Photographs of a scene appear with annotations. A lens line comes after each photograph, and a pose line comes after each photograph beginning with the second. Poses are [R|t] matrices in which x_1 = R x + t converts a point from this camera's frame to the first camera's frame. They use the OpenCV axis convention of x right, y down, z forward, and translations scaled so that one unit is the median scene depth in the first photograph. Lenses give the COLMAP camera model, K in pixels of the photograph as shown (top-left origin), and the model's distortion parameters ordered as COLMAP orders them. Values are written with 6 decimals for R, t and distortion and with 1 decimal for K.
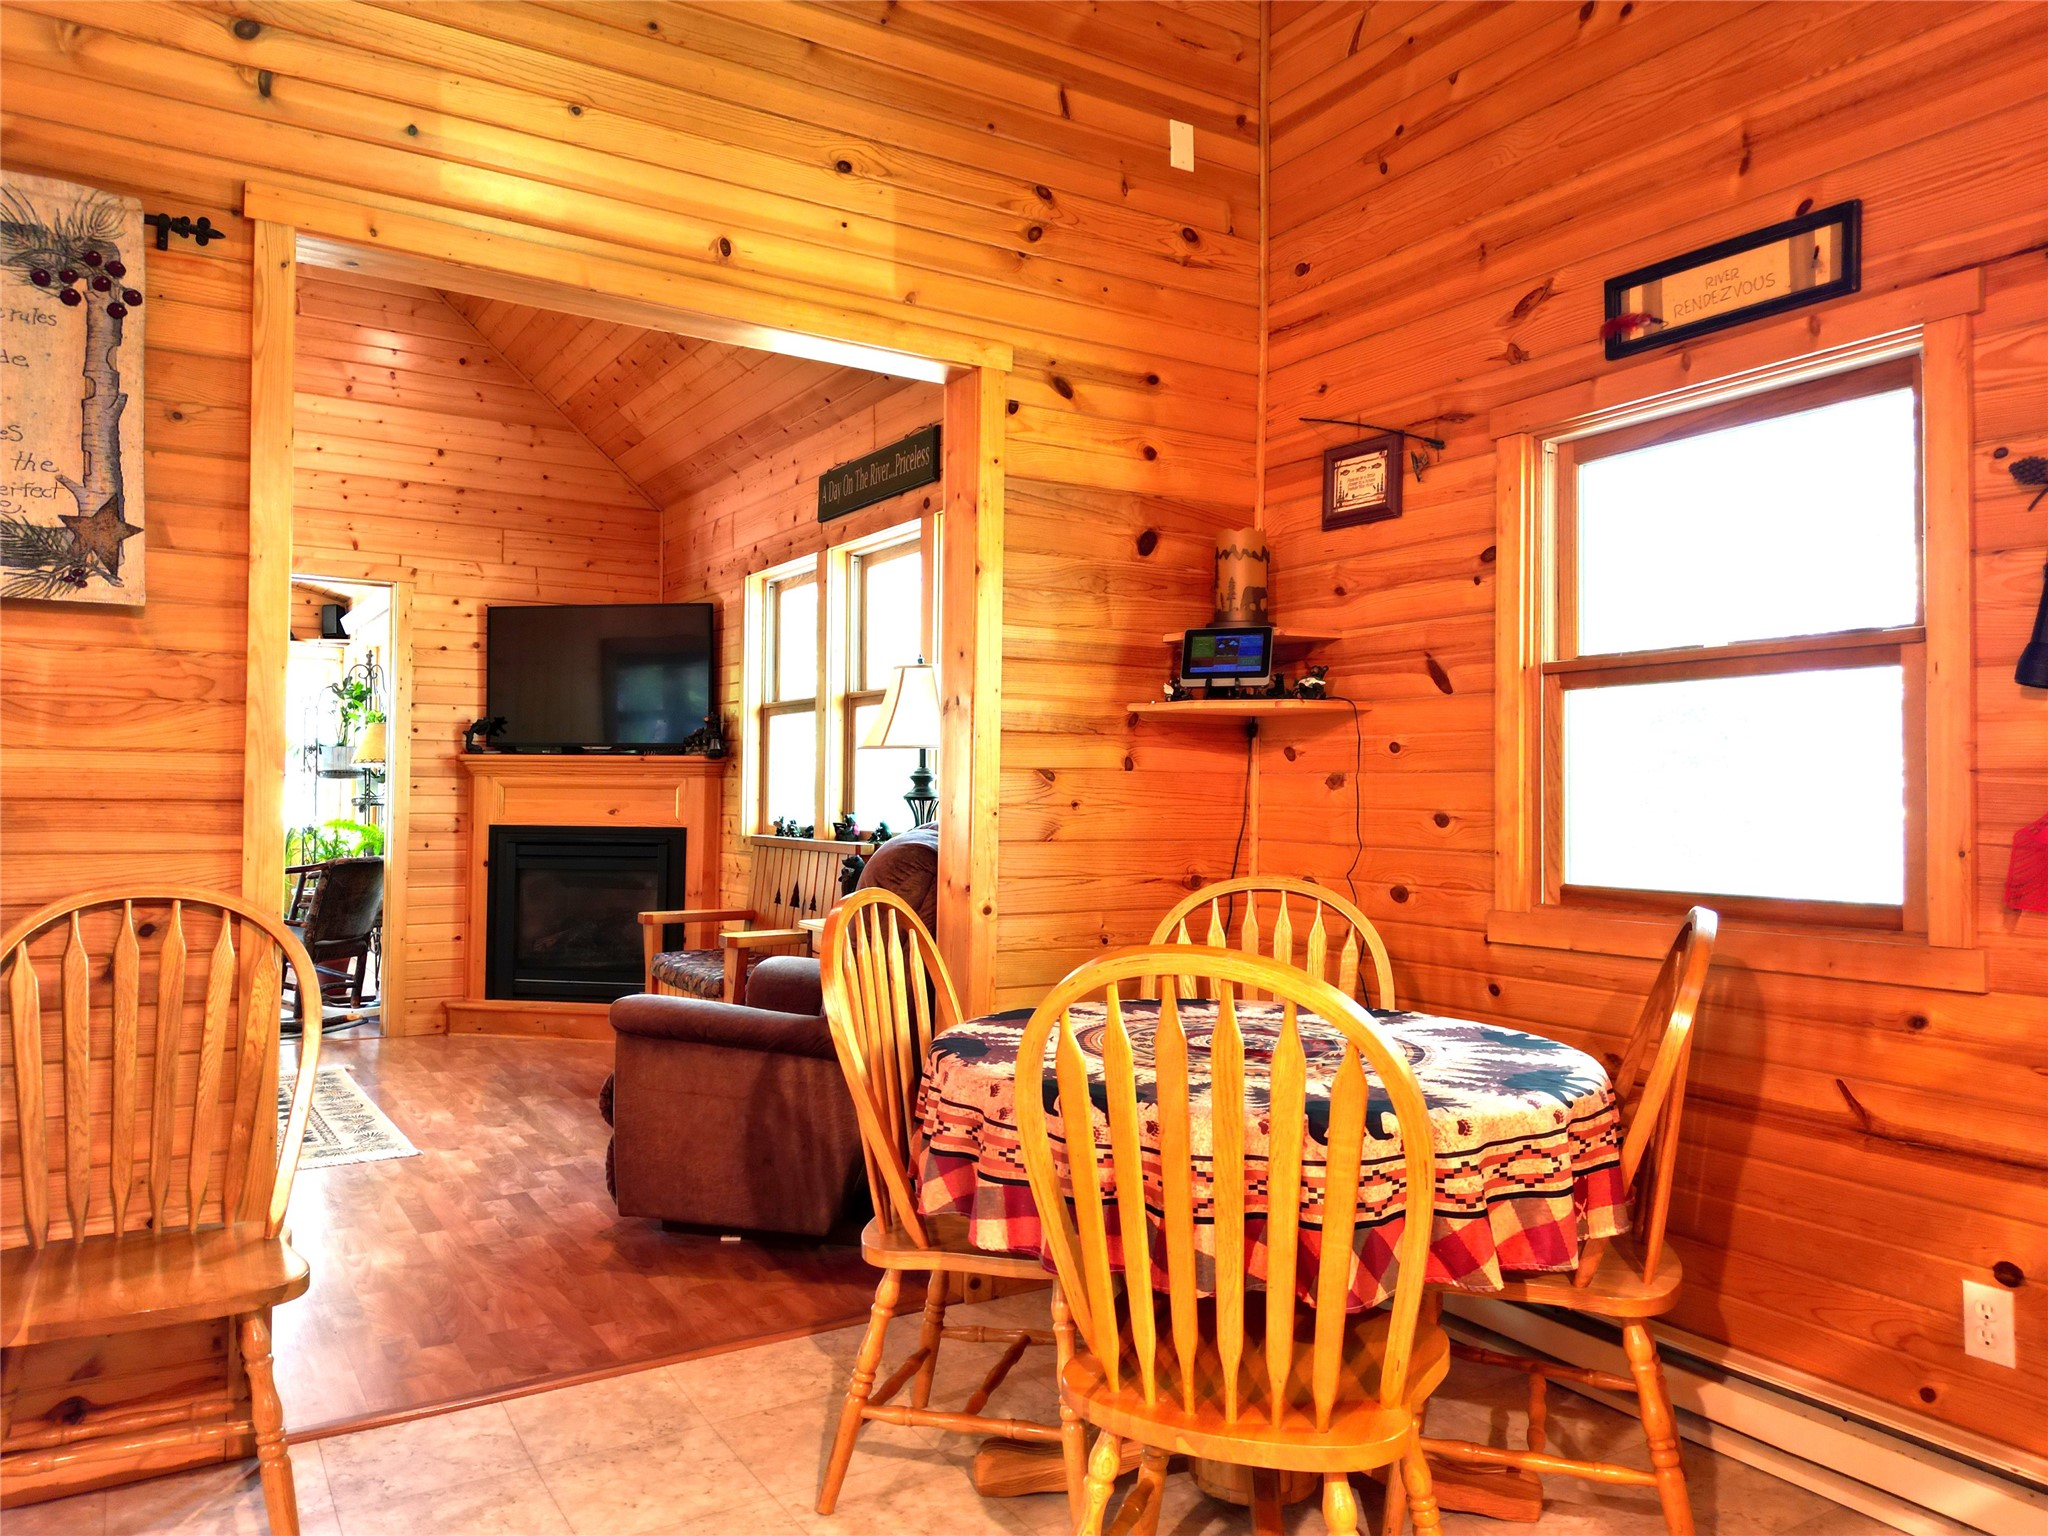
lens RADIAL K [[1435.6, 0, 1019.0], [0, 1435.6, 768.8], [0, 0, 1]] dist [0.074237, -0.070433]
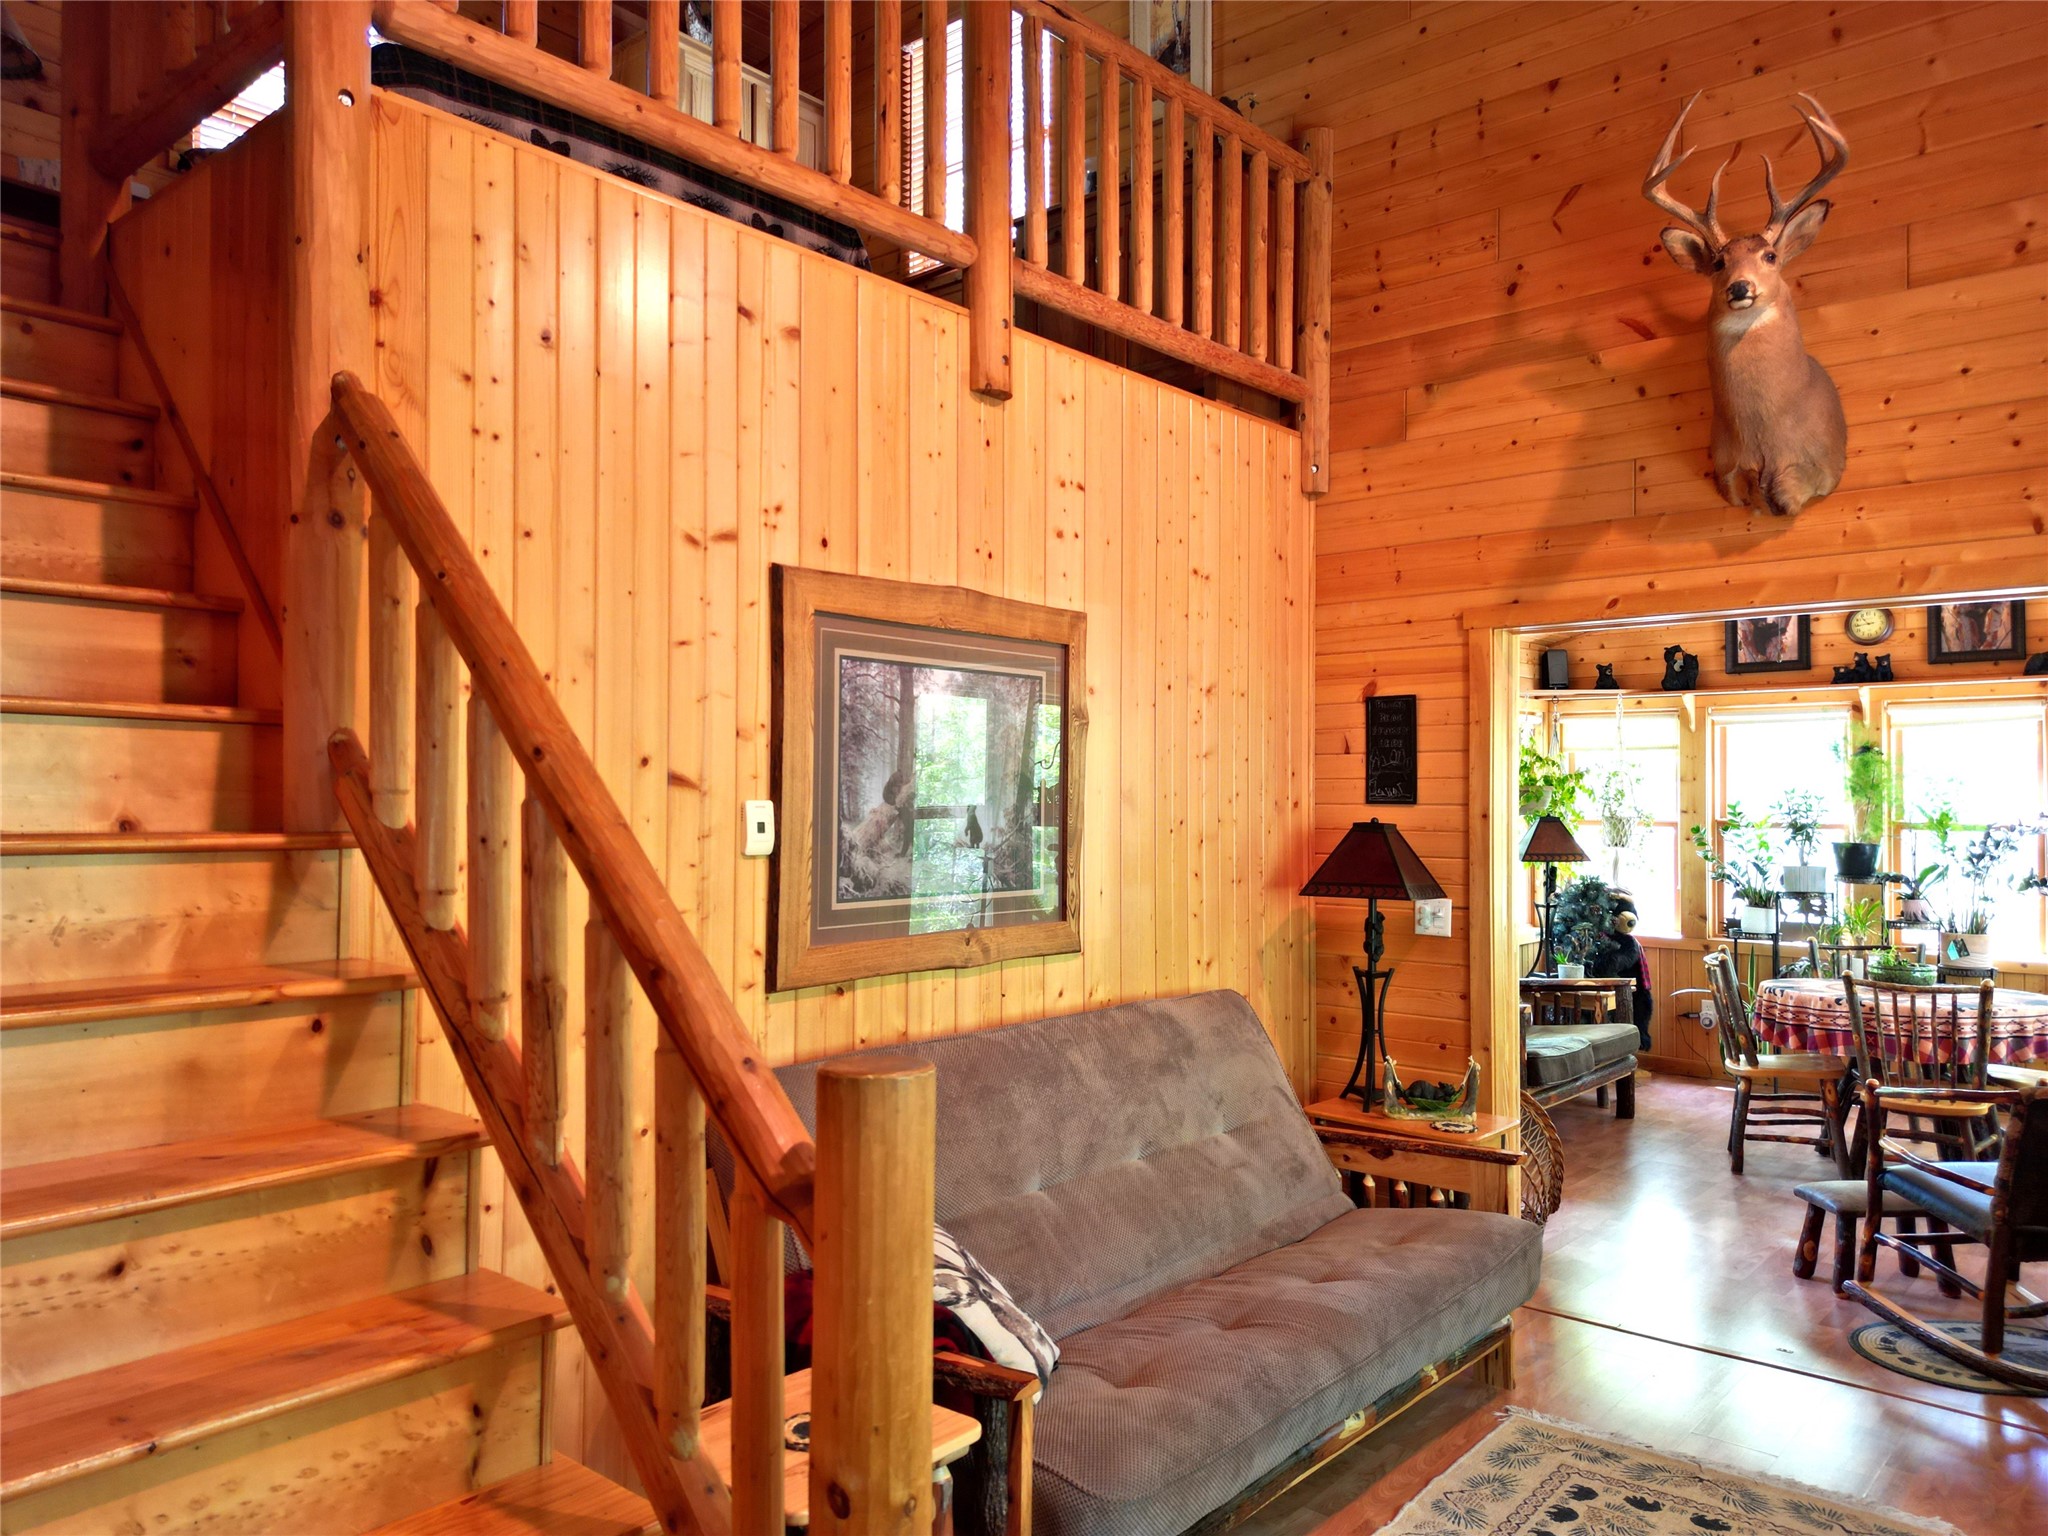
lens RADIAL K [[1435.6, 0, 1019.1], [0, 1435.6, 772.1], [0, 0, 1]] dist [0.074237, -0.070433]
pose [[0.298470, -0.029225, -0.953972, -0.046373], [0.019657, 0.999507, -0.024470, -0.054666], [0.954217, -0.011449, 0.298897, 0.469997]]
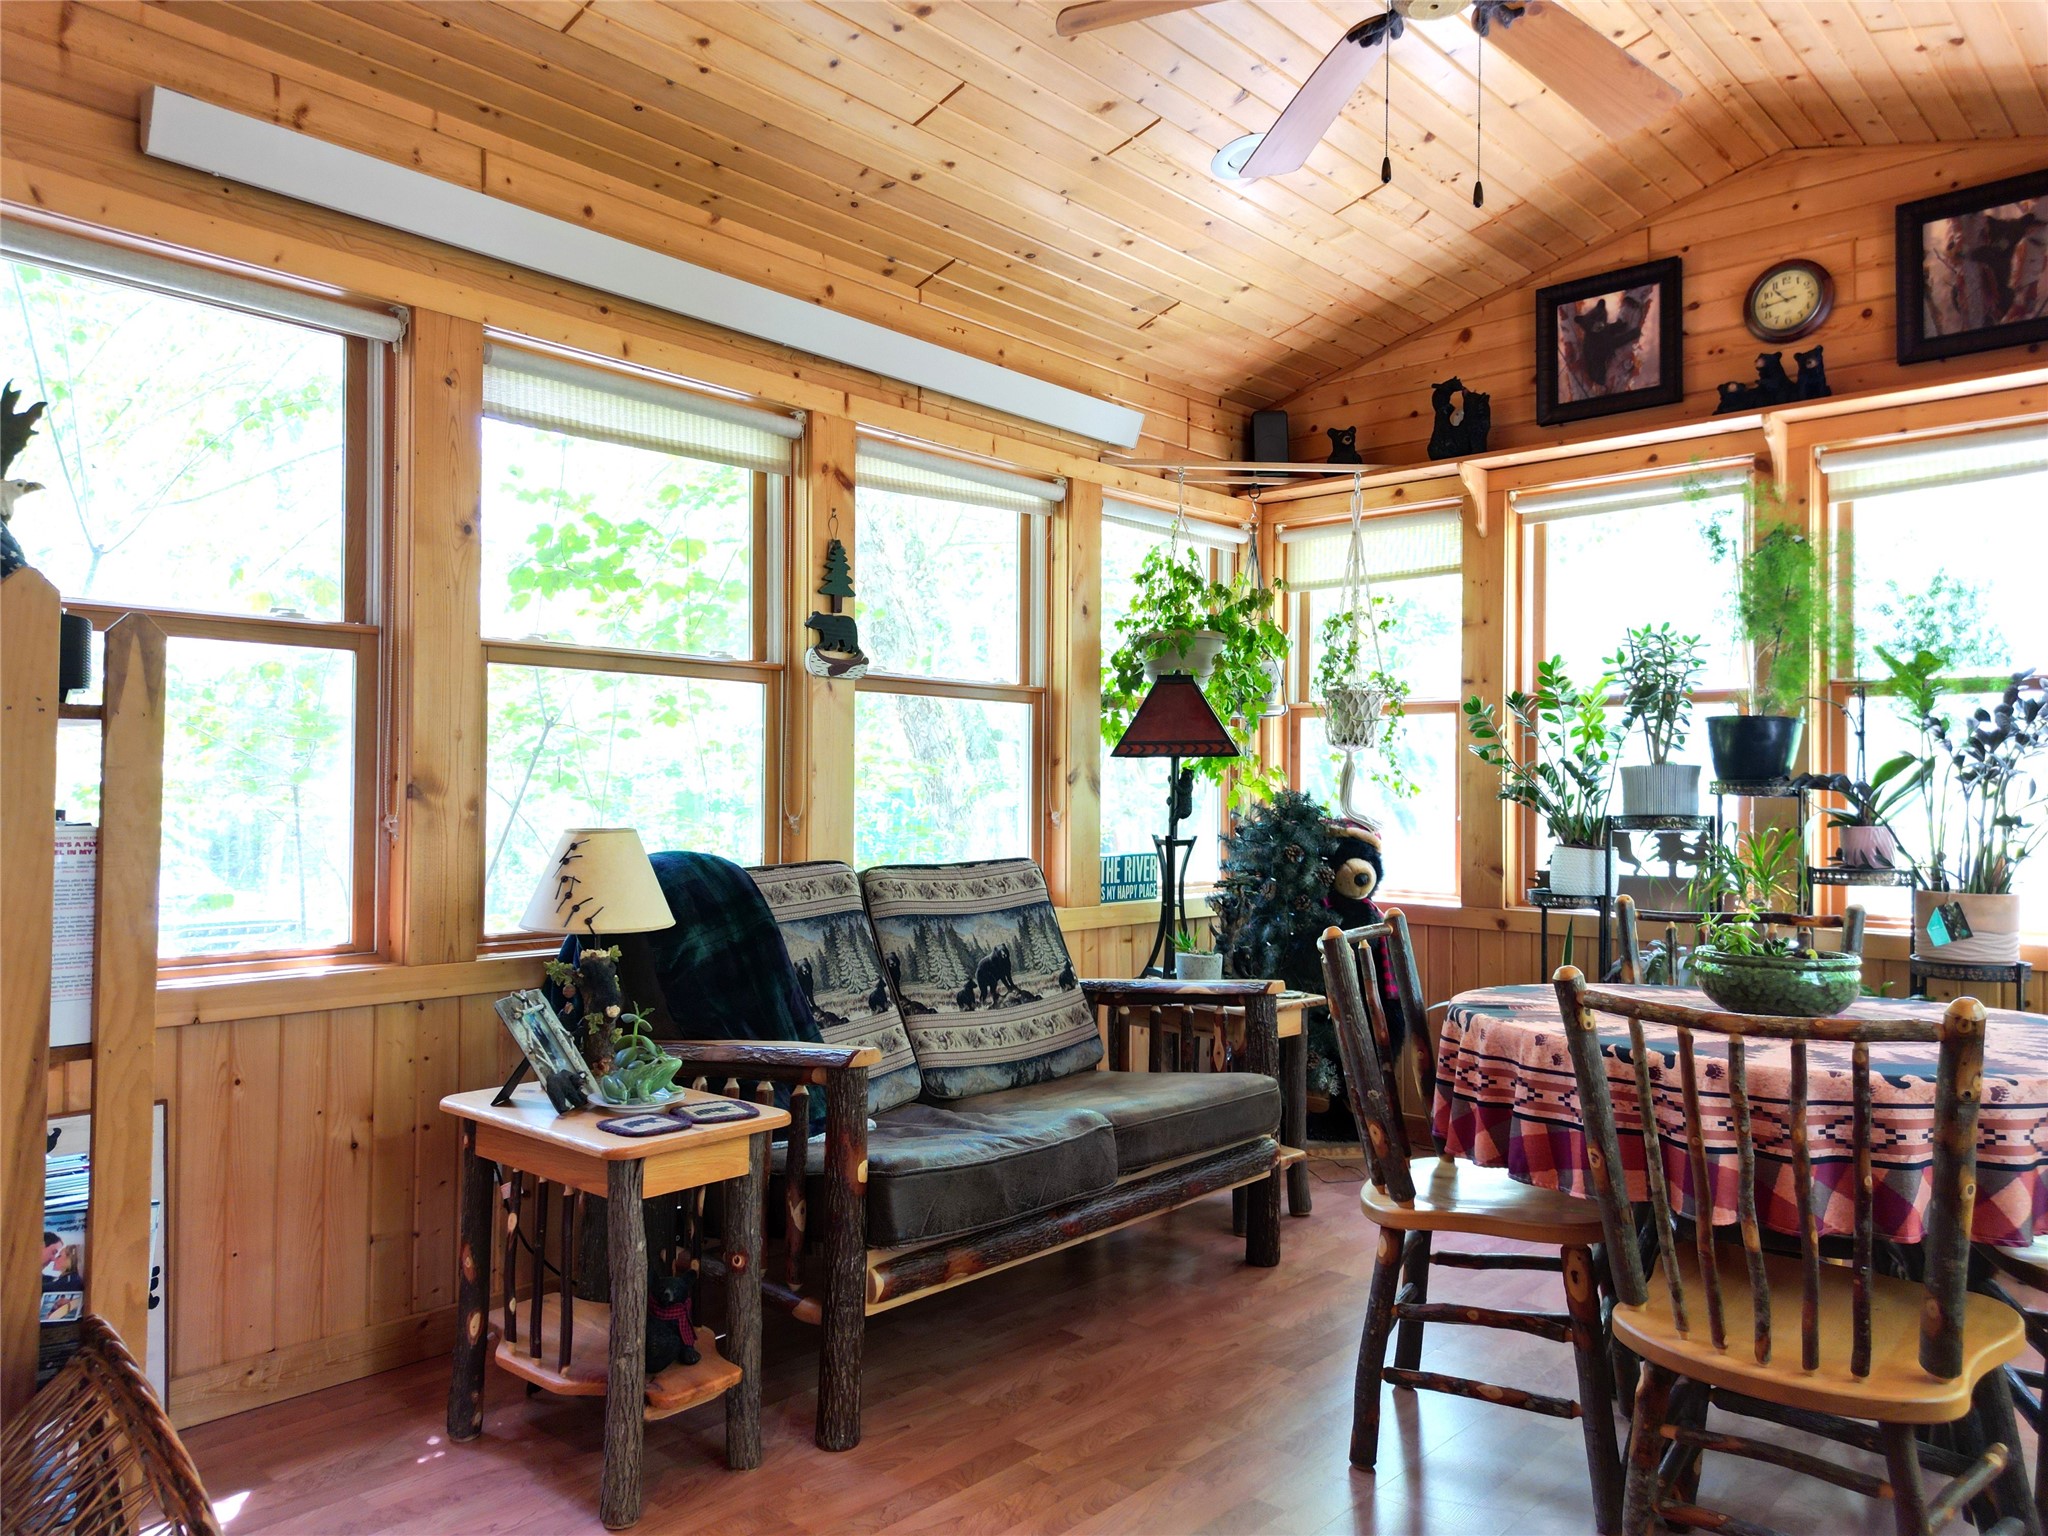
lens RADIAL K [[1435.6, 0, 1028.4], [0, 1435.6, 776.1], [0, 0, 1]] dist [0.074237, -0.070433]
pose [[0.275646, -0.021379, -0.961022, -0.464631], [0.018106, 0.999691, -0.017045, 0.014229], [0.961089, -0.012702, 0.275948, 0.999027]]
